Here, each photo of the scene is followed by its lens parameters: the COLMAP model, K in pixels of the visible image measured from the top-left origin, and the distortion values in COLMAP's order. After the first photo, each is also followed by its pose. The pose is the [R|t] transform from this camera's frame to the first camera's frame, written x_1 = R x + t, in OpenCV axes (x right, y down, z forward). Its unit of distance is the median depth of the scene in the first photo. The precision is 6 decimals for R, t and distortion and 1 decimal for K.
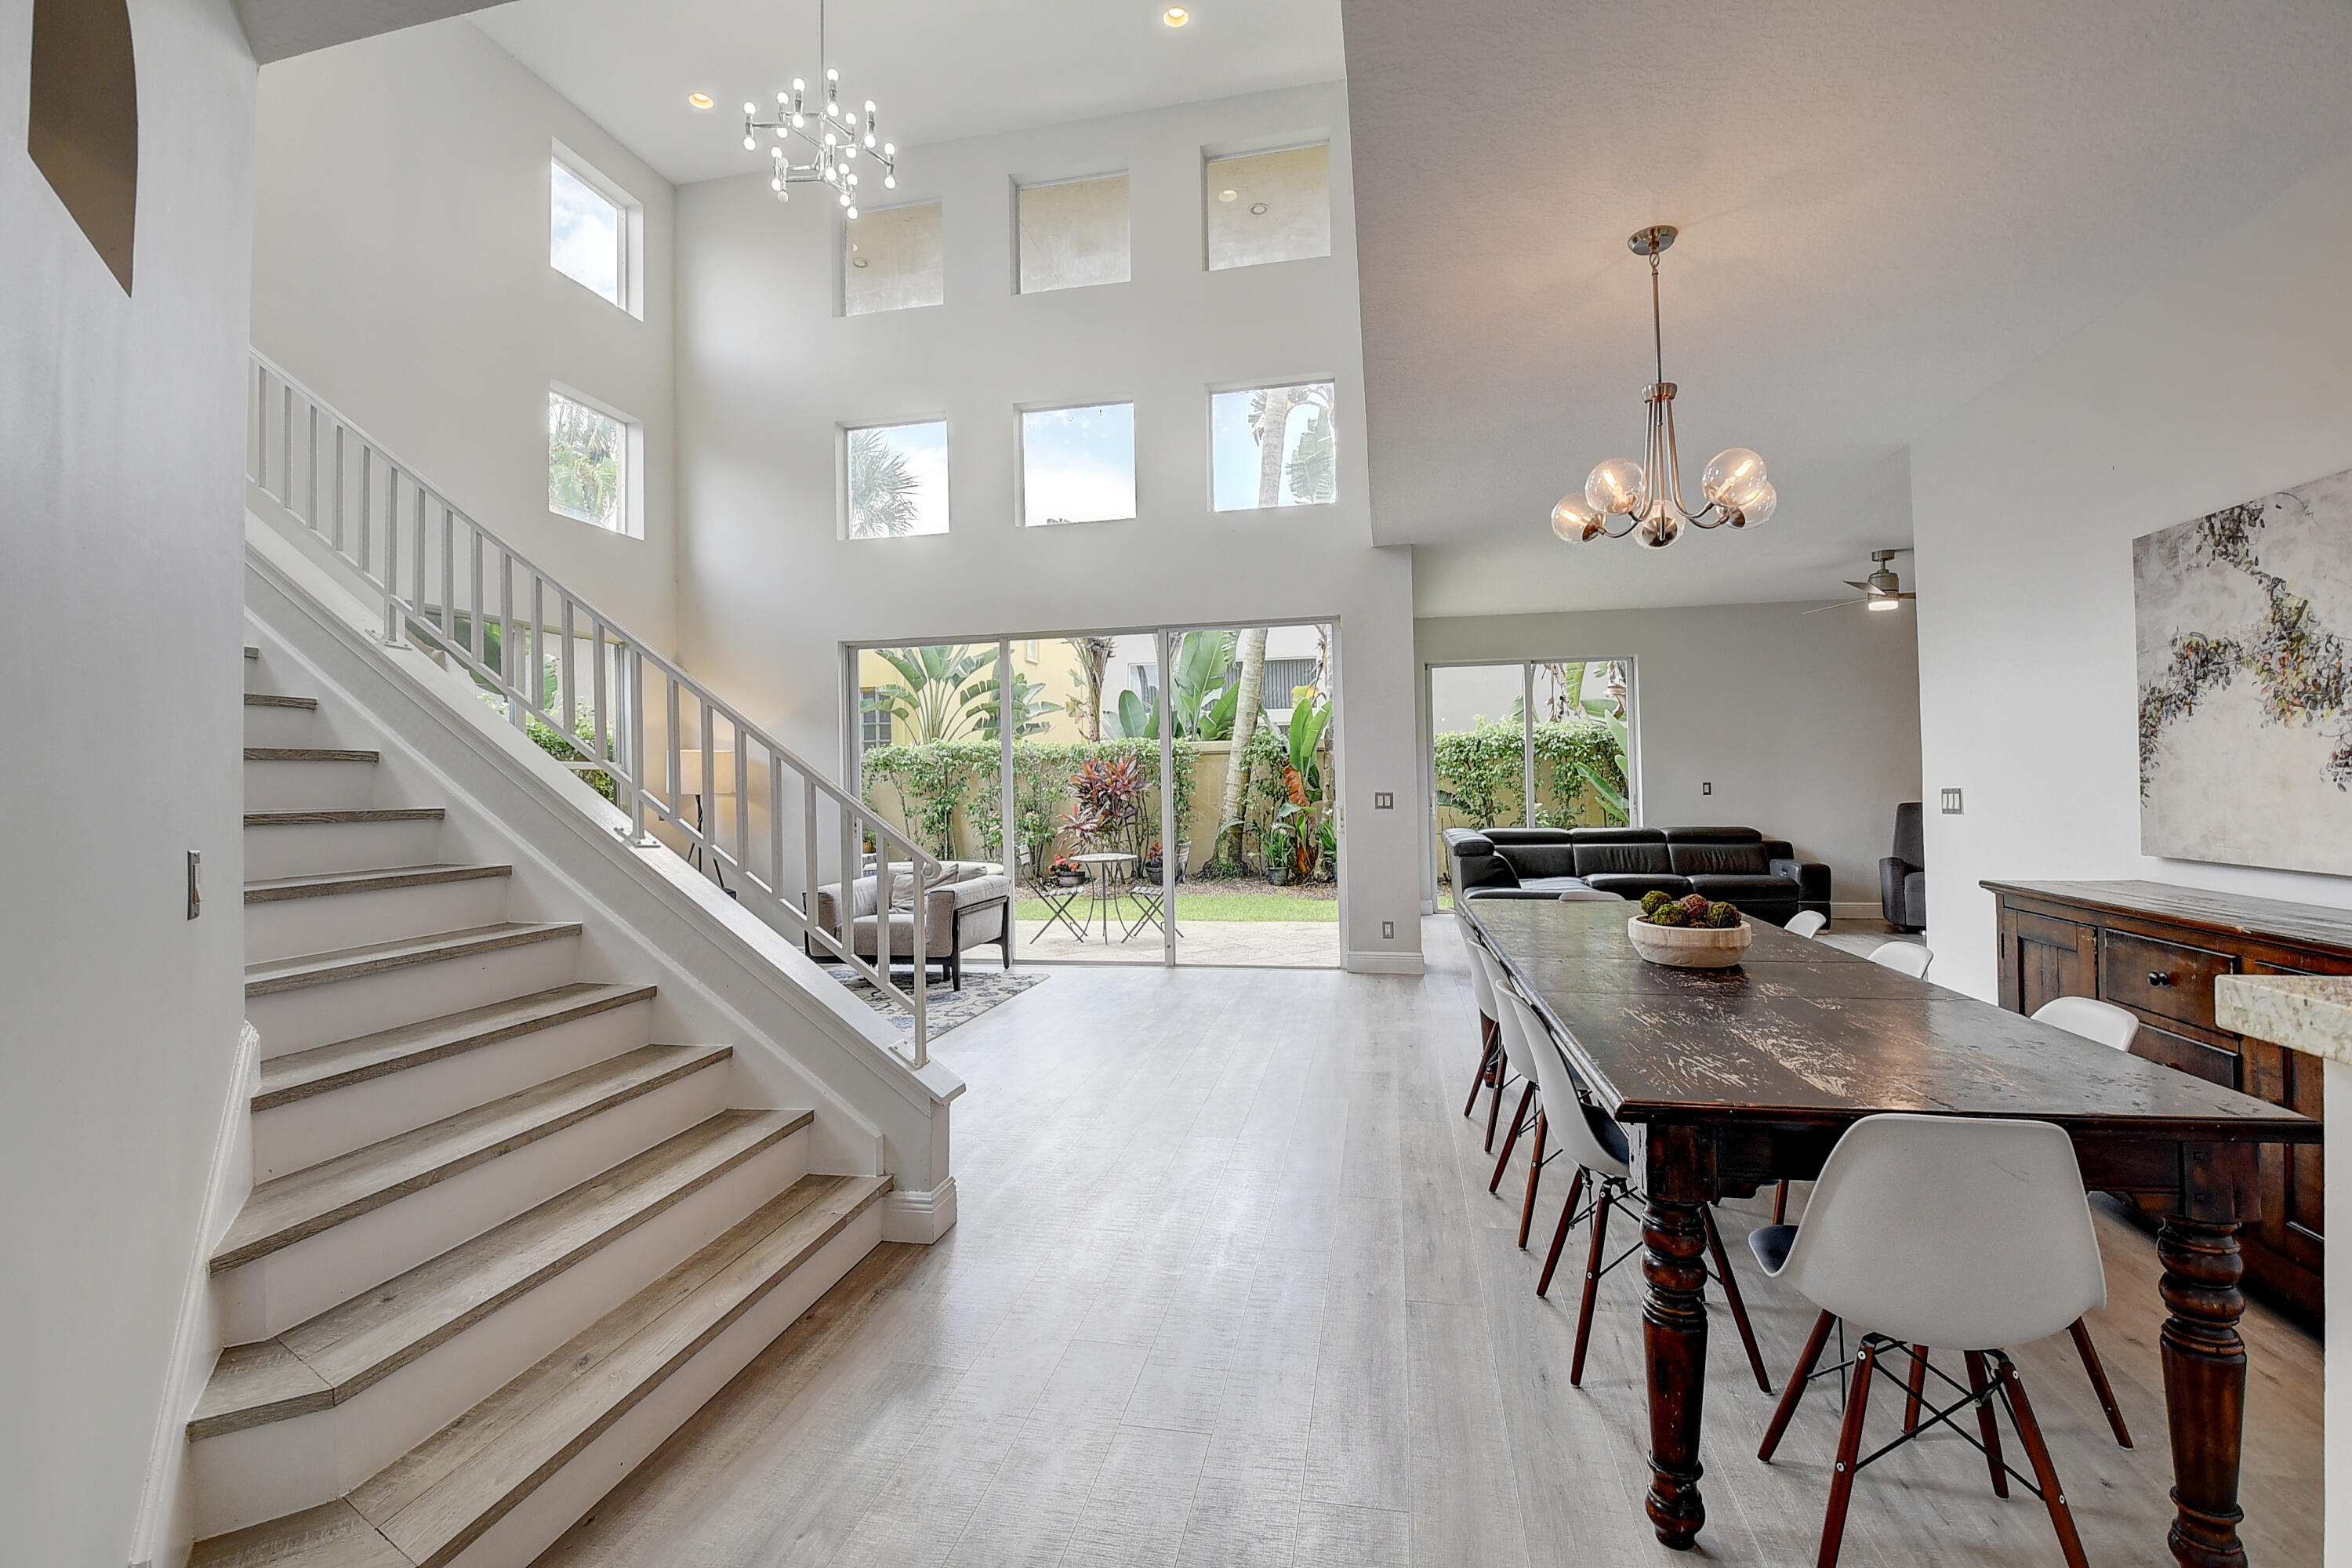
lens RADIAL K [[1032.8, 0, 1169.3], [0, 1032.8, 761.0], [0, 0, 1]] dist [0.010846, -0.021632]
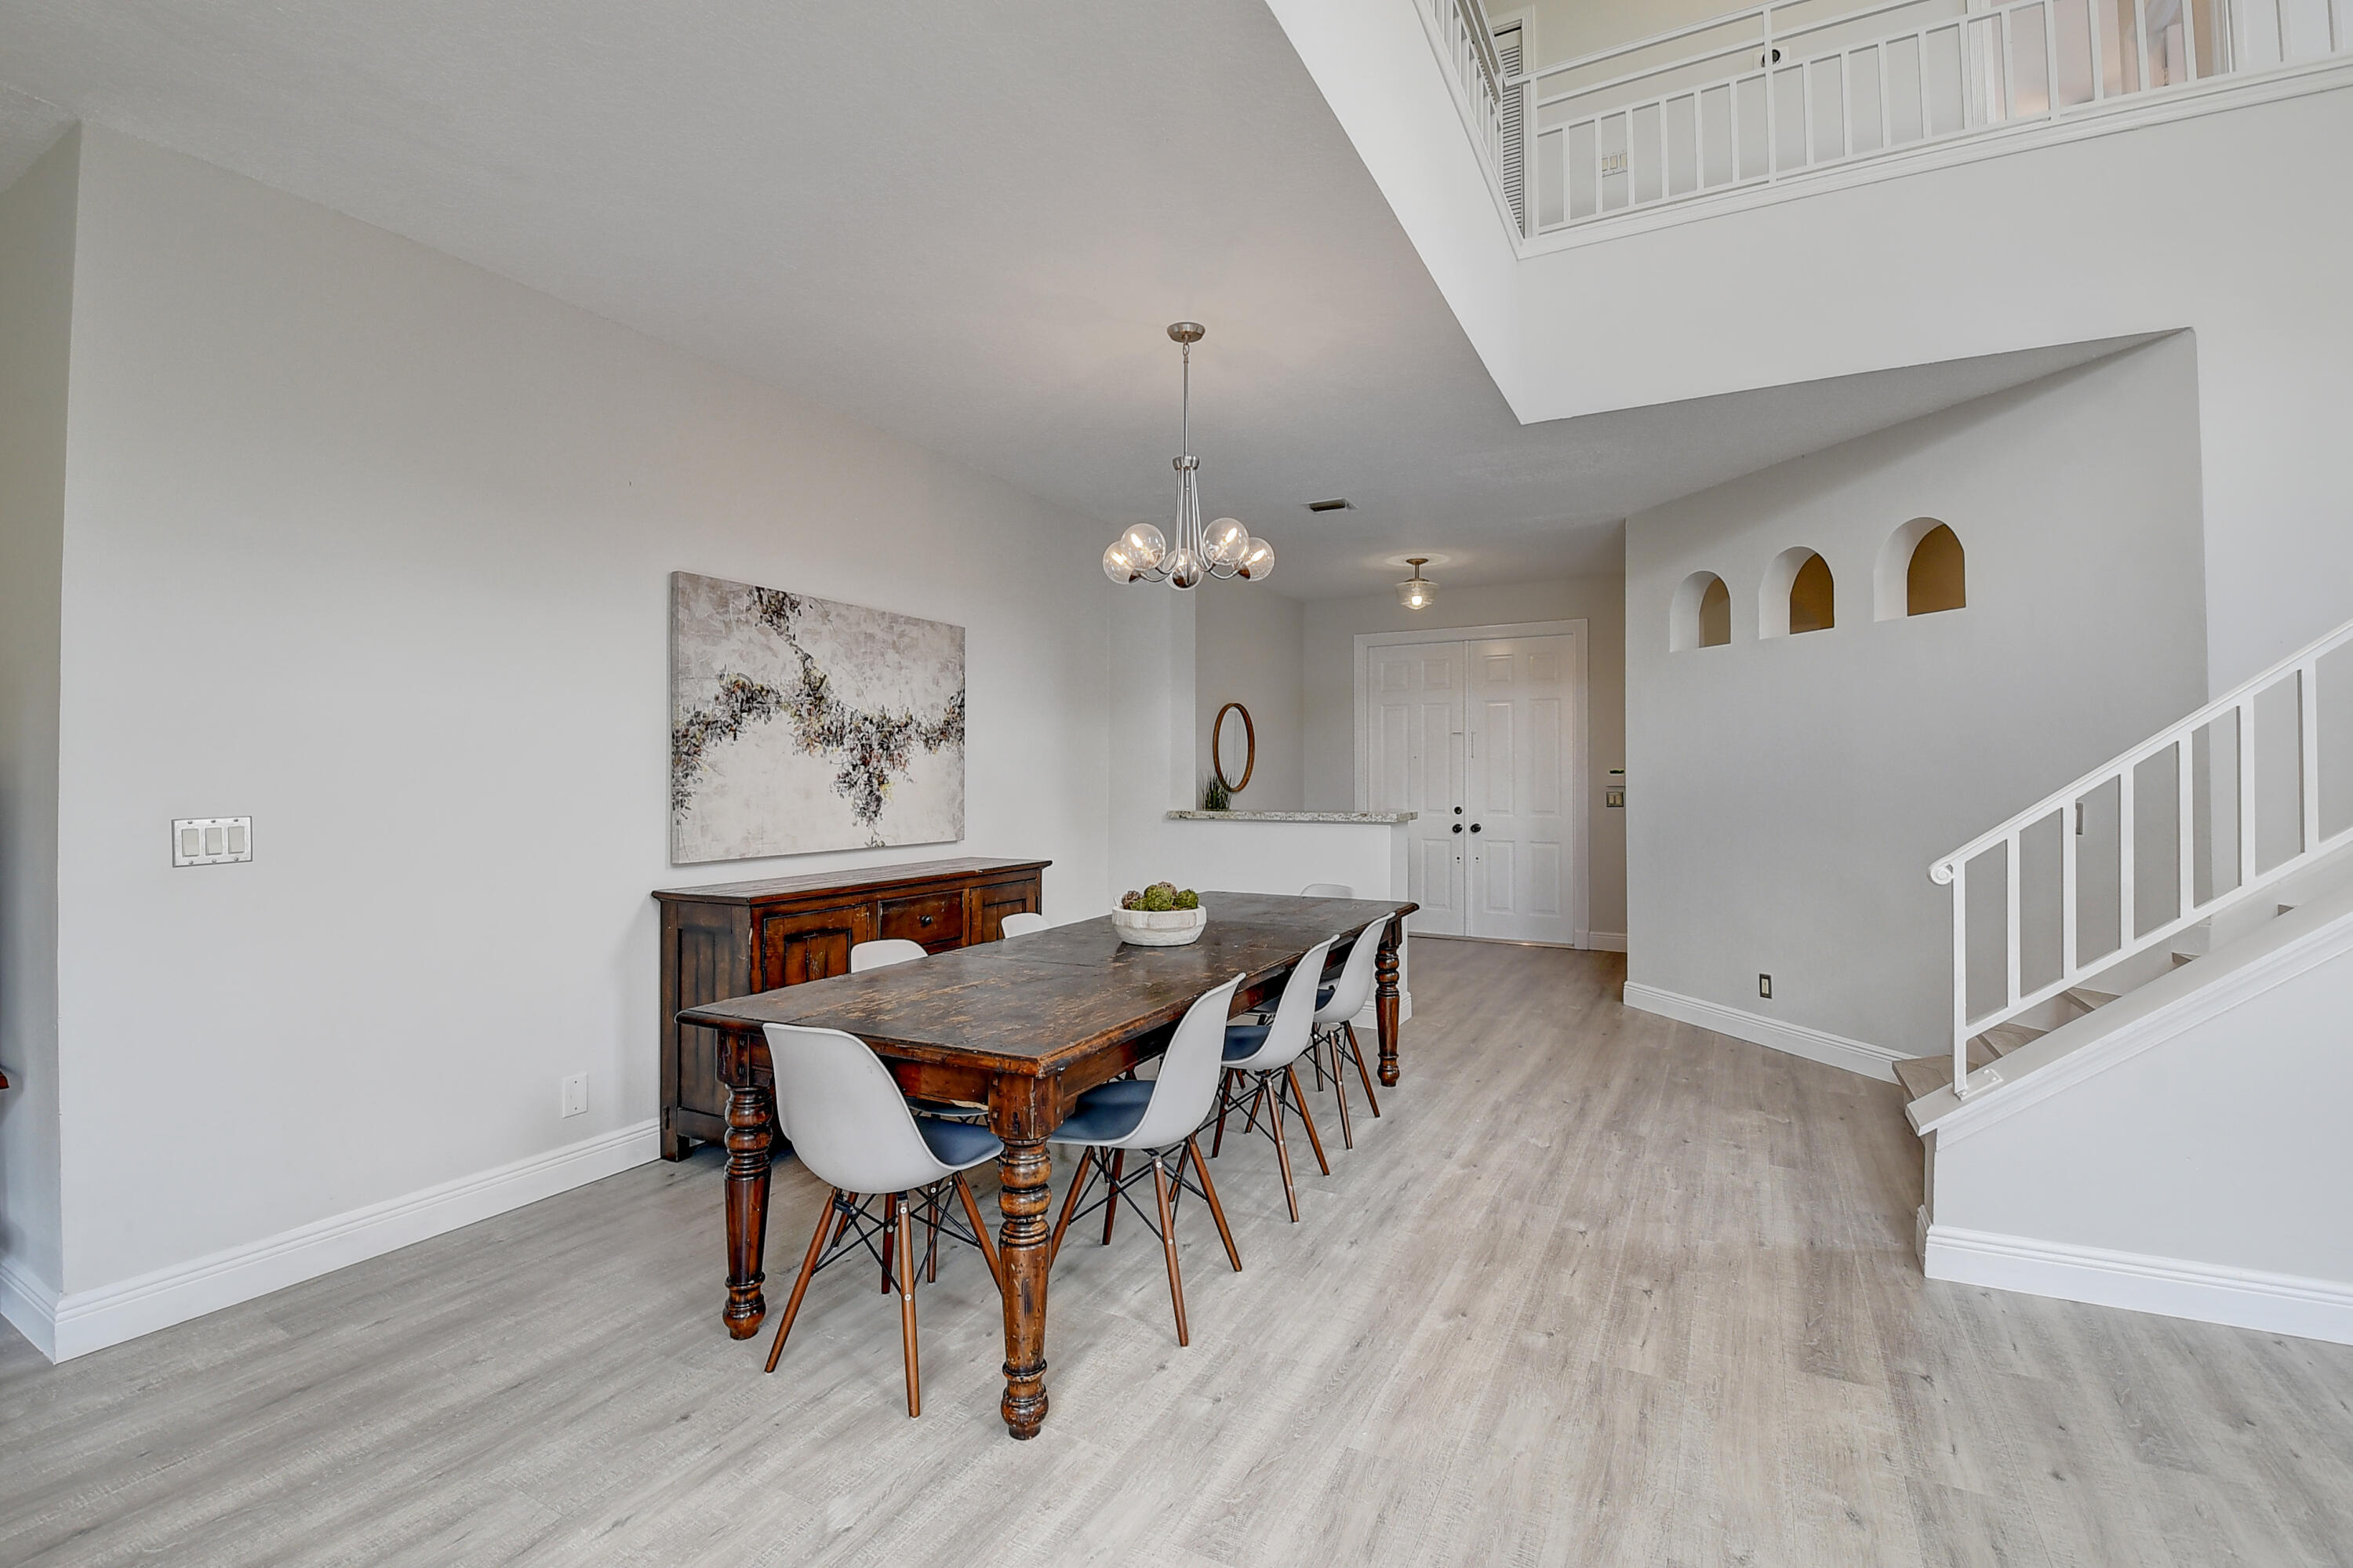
lens RADIAL K [[1033.3, 0, 1169.8], [0, 1033.3, 760.9], [0, 0, 1]] dist [0.010846, -0.021632]
pose [[-0.957891, 0.022009, 0.286286, 0.059035], [0.011837, 0.999237, -0.037211, 0.012853], [-0.286886, -0.032256, -0.957421, 0.810244]]
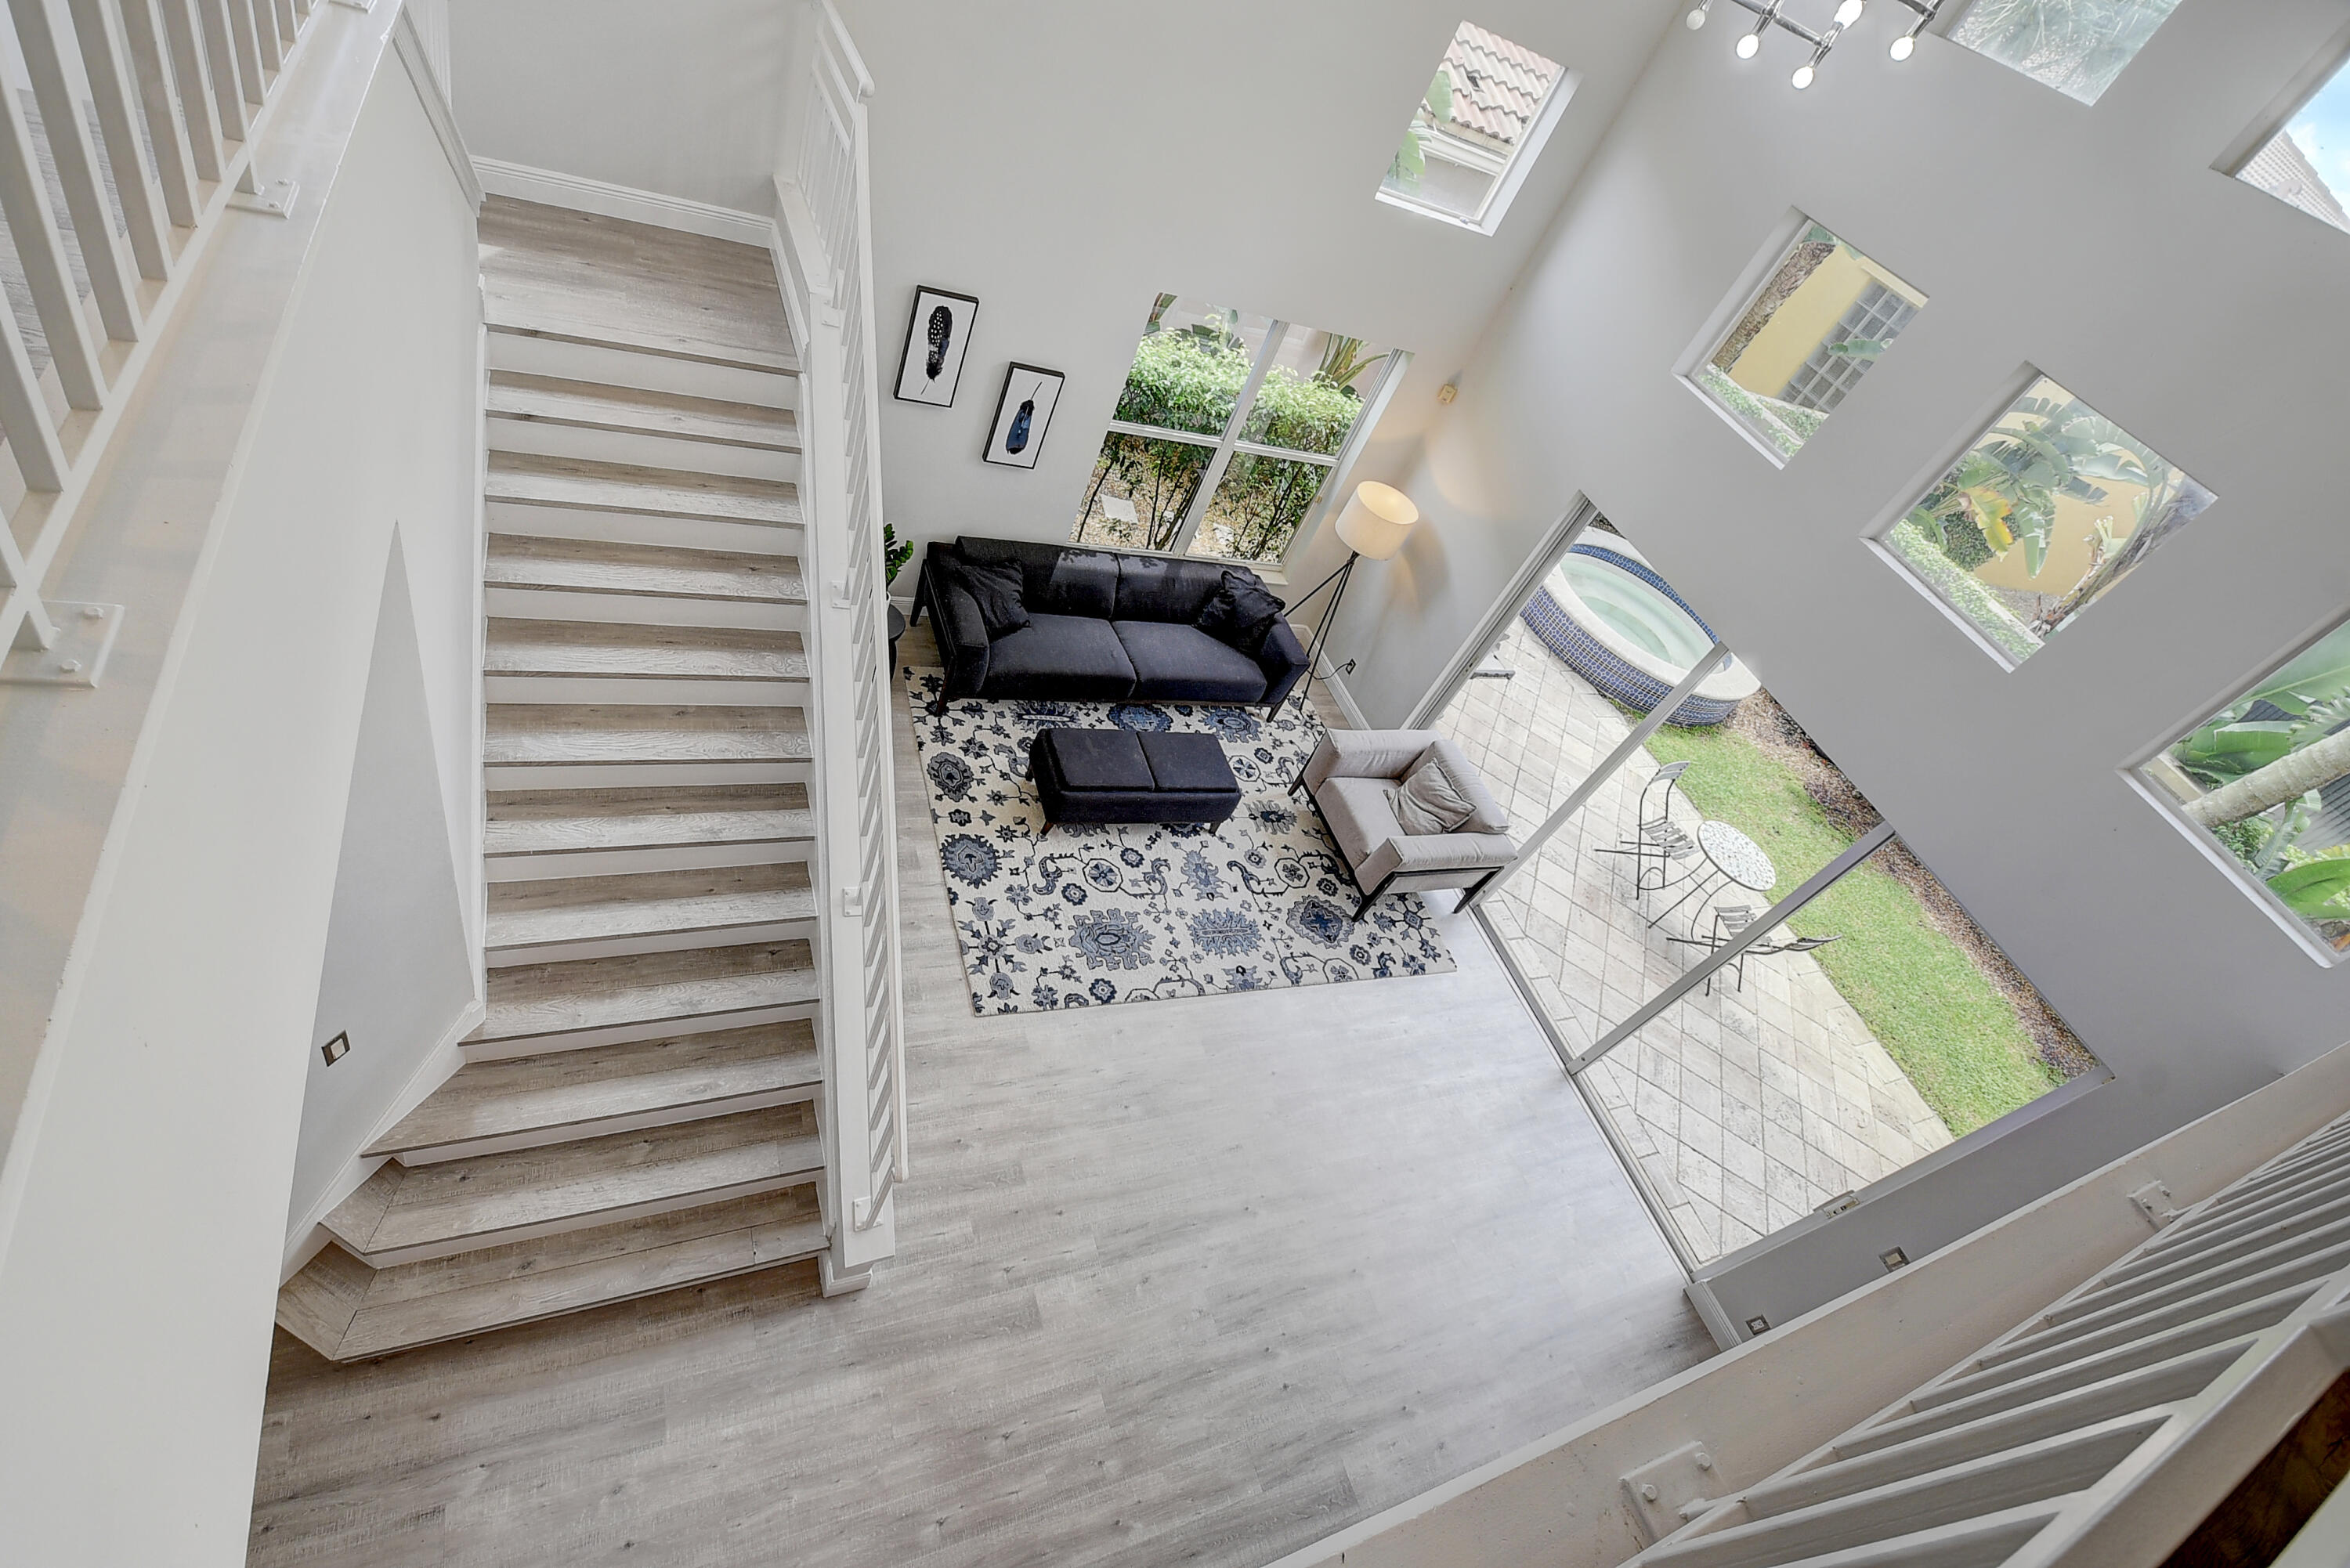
lens RADIAL K [[1030.0, 0, 1167.4], [0, 1030.0, 759.0], [0, 0, 1]] dist [0.038572, -0.052242]
pose [[0.490814, 0.747171, -0.448148, 0.028094], [-0.354492, 0.641120, 0.680662, -0.405429], [0.795888, -0.175213, 0.579536, 0.263362]]
